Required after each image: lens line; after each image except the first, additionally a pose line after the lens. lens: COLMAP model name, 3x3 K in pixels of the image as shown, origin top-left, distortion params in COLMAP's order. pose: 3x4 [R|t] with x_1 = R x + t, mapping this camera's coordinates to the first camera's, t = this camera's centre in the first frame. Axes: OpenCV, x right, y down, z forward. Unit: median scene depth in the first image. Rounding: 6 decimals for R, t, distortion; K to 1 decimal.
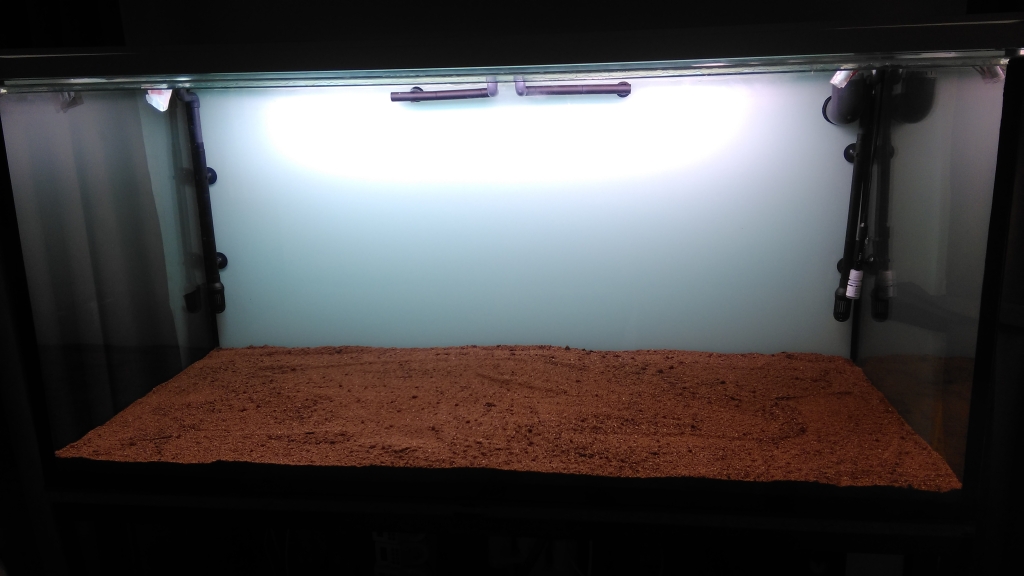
lens RADIAL K [[821.9, 0, 510.8], [0, 821.9, 288.5], [0, 0, 1]] dist [0.091208, -0.153658]
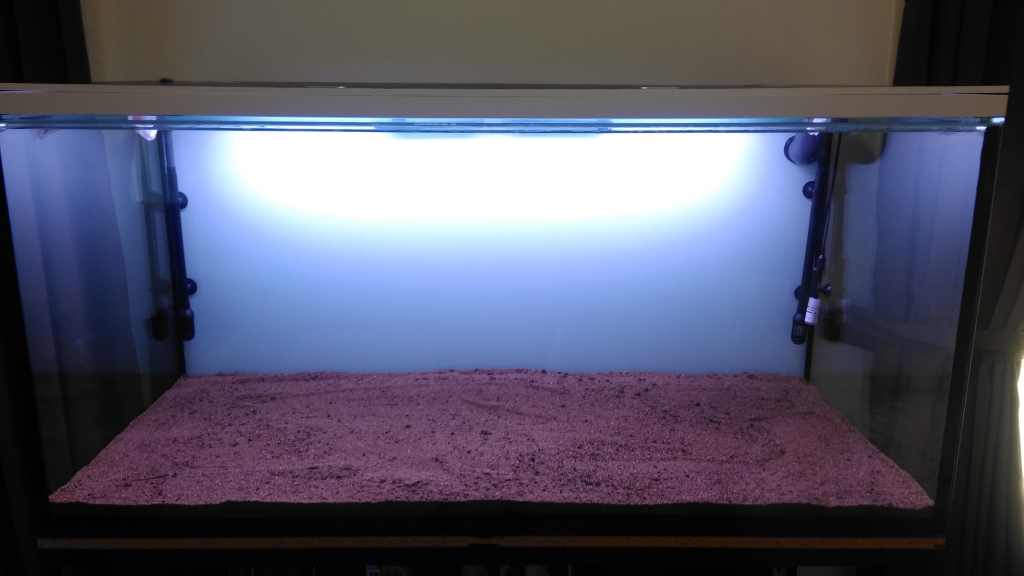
lens RADIAL K [[821.9, 0, 512.6], [0, 821.9, 283.8], [0, 0, 1]] dist [0.091208, -0.153658]
pose [[0.991336, -0.001769, 0.131342, -0.118207], [0.001968, 0.999997, -0.001383, -0.040179], [-0.131339, 0.001630, 0.991336, -0.021256]]
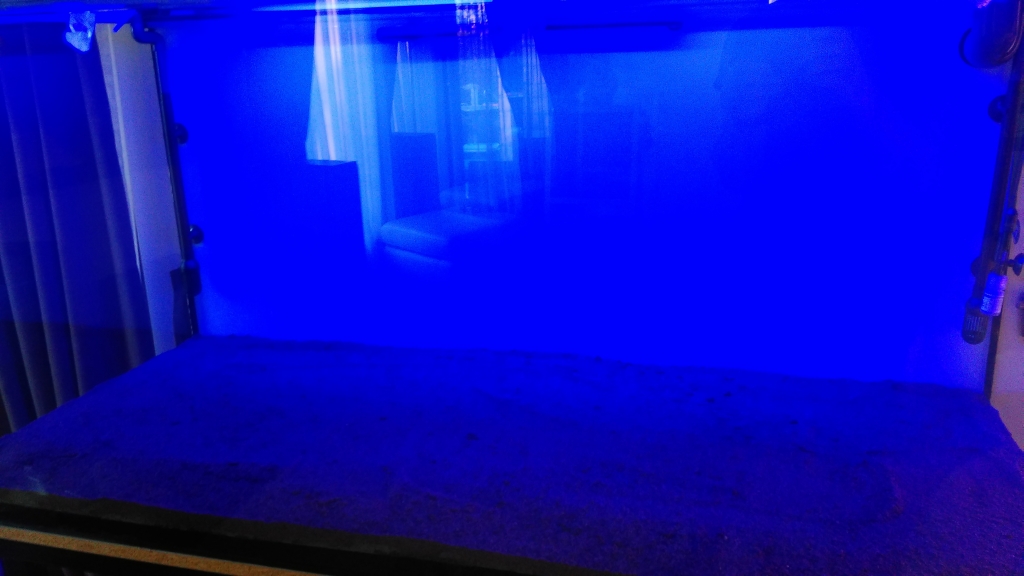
lens RADIAL K [[821.9, 0, 509.2], [0, 821.9, 292.3], [0, 0, 1]] dist [0.091208, -0.153658]
pose [[0.988375, 0.039116, -0.146921, 0.109423], [-0.032111, 0.998246, 0.049746, -0.030577], [0.148609, -0.044450, 0.987897, 0.236035]]
